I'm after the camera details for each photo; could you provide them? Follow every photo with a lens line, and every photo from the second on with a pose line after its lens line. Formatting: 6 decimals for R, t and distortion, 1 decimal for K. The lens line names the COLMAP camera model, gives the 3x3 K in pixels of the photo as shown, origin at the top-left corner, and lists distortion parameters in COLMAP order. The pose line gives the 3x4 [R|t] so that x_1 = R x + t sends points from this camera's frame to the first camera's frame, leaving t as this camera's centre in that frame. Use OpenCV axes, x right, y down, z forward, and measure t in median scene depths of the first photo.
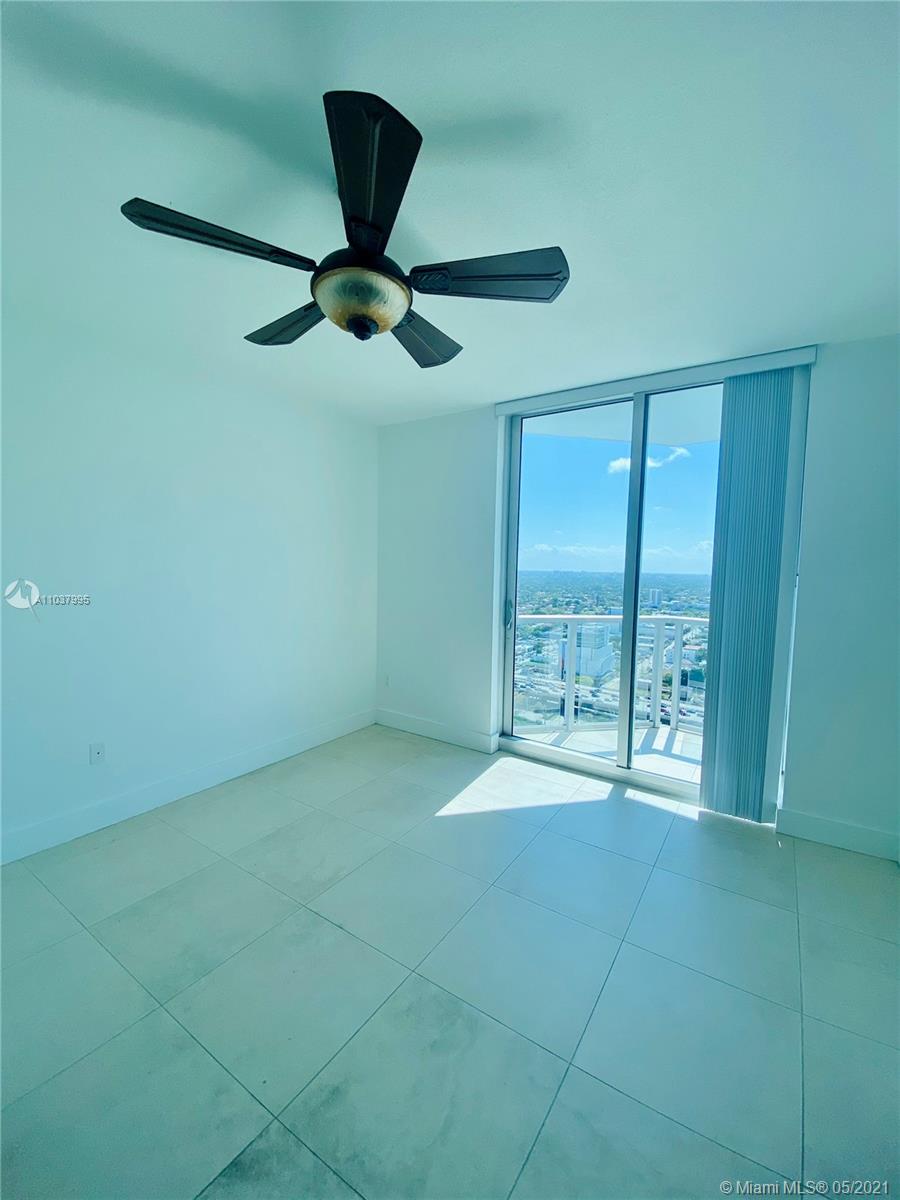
lens RADIAL K [[492.4, 0, 452.1], [0, 492.4, 599.4], [0, 0, 1]] dist [0.037433, -0.032180]
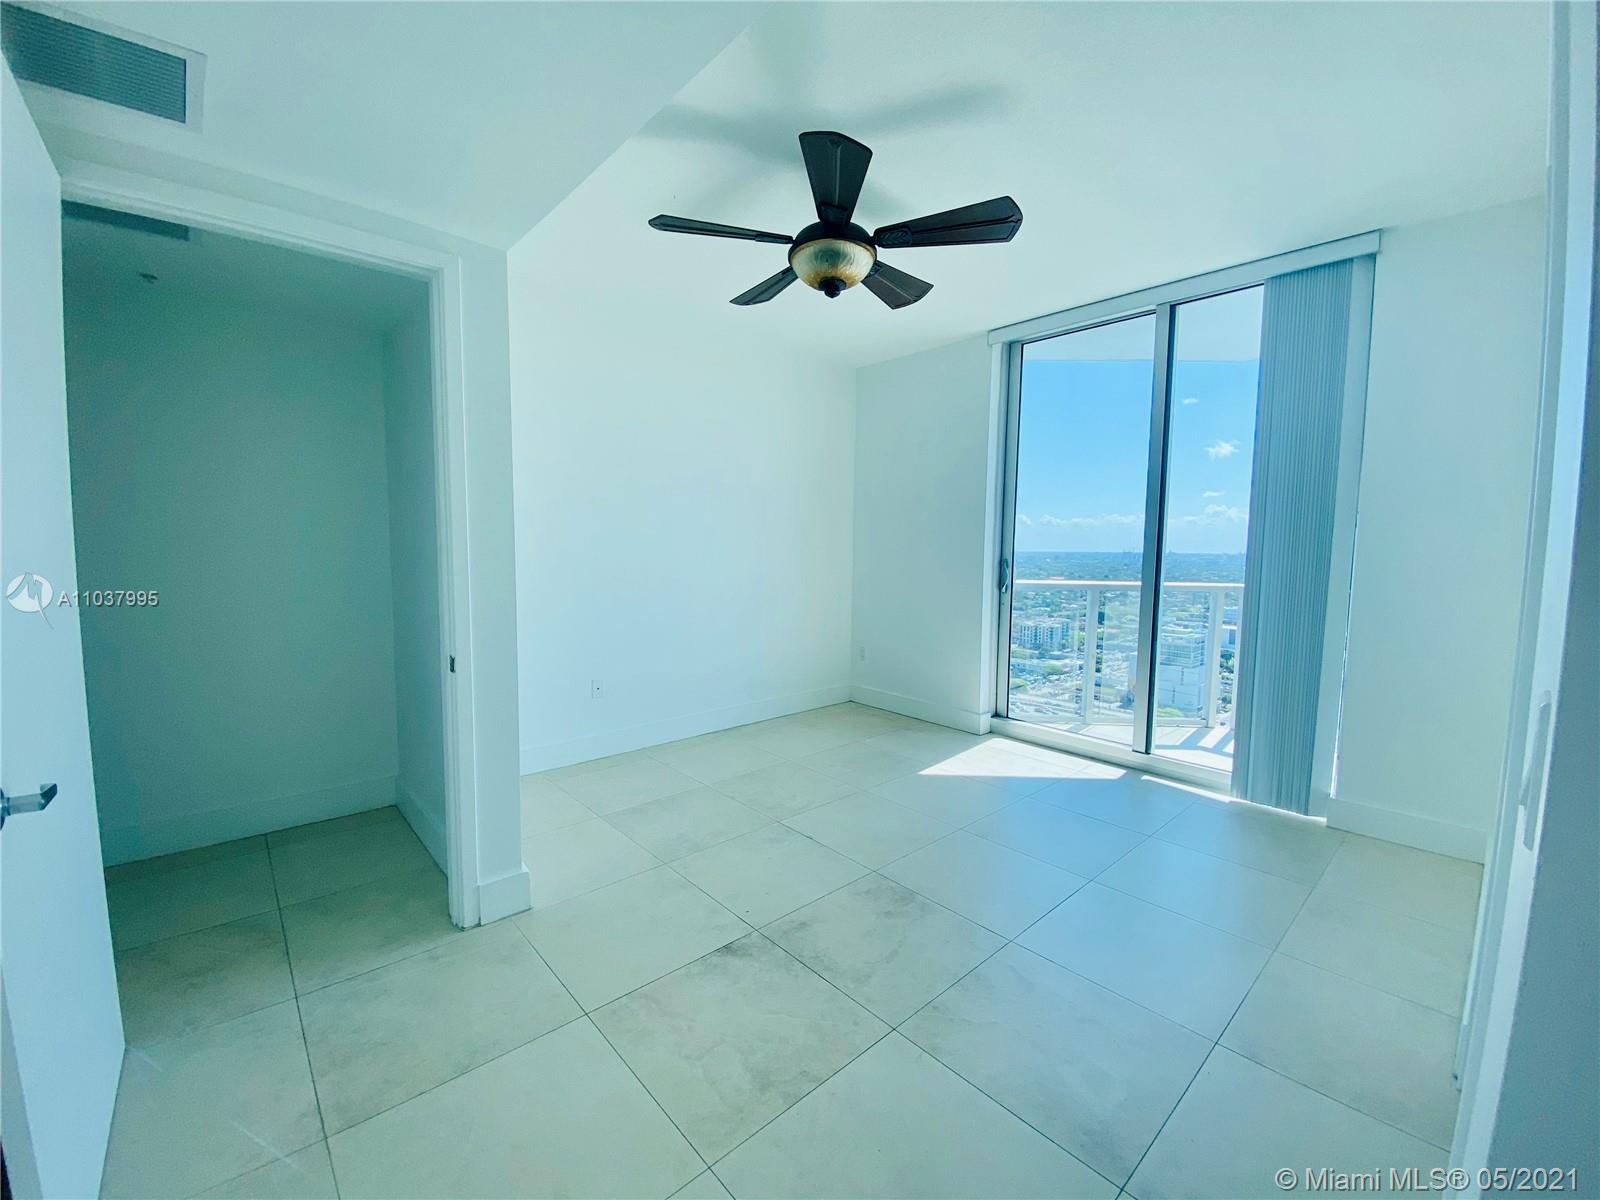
lens RADIAL K [[656.6, 0, 793.2], [0, 656.6, 600.6], [0, 0, 1]] dist [0.037433, -0.032180]
pose [[0.967148, 0.009728, -0.254027, 0.074711], [-0.006619, 0.999892, 0.013089, 0.088742], [0.254127, -0.010978, 0.967108, -0.293177]]
